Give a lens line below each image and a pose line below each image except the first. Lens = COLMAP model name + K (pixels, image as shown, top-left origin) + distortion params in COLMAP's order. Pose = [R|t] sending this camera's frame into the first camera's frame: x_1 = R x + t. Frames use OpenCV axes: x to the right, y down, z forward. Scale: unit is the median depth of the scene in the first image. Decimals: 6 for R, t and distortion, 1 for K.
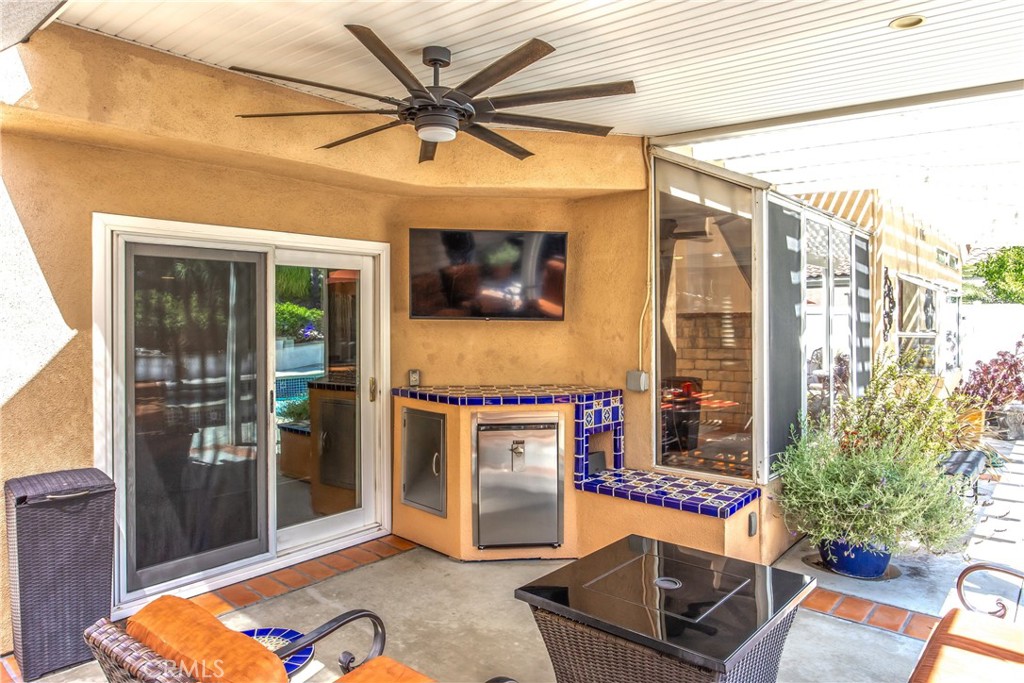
lens RADIAL K [[658.0, 0, 514.2], [0, 658.0, 323.5], [0, 0, 1]] dist [-0.001460, -0.000168]
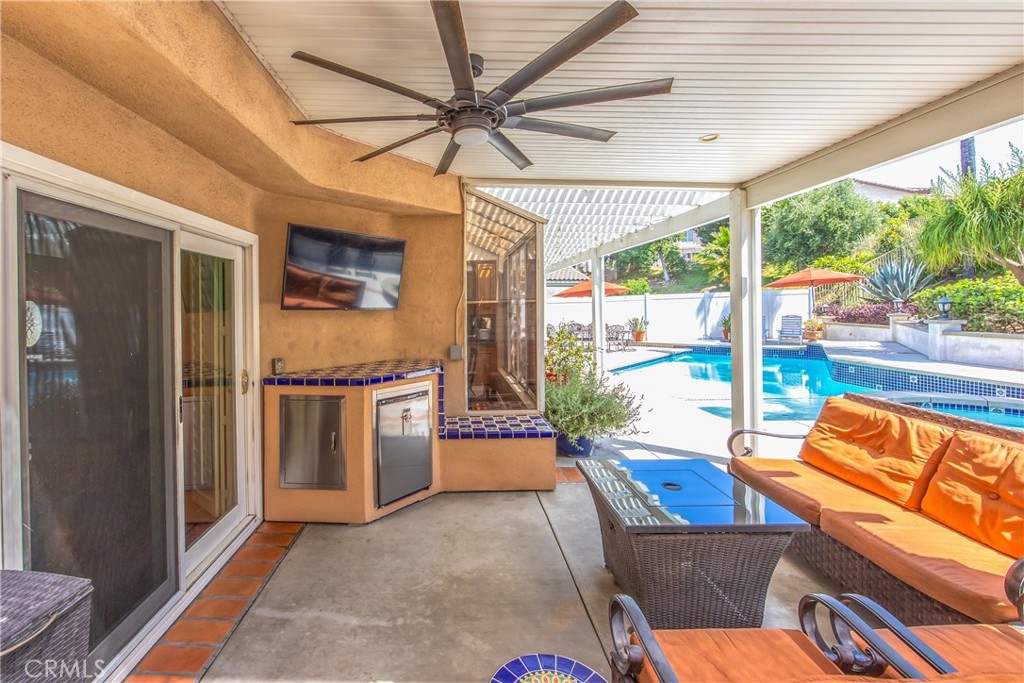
lens RADIAL K [[427.4, 0, 445.7], [0, 427.4, 312.3], [0, 0, 1]] dist [-0.001569, 0.000142]
pose [[0.770064, -0.016679, 0.637749, -0.394181], [0.019238, 0.999811, 0.002918, -0.000095], [-0.637677, 0.010022, 0.770239, 0.315074]]
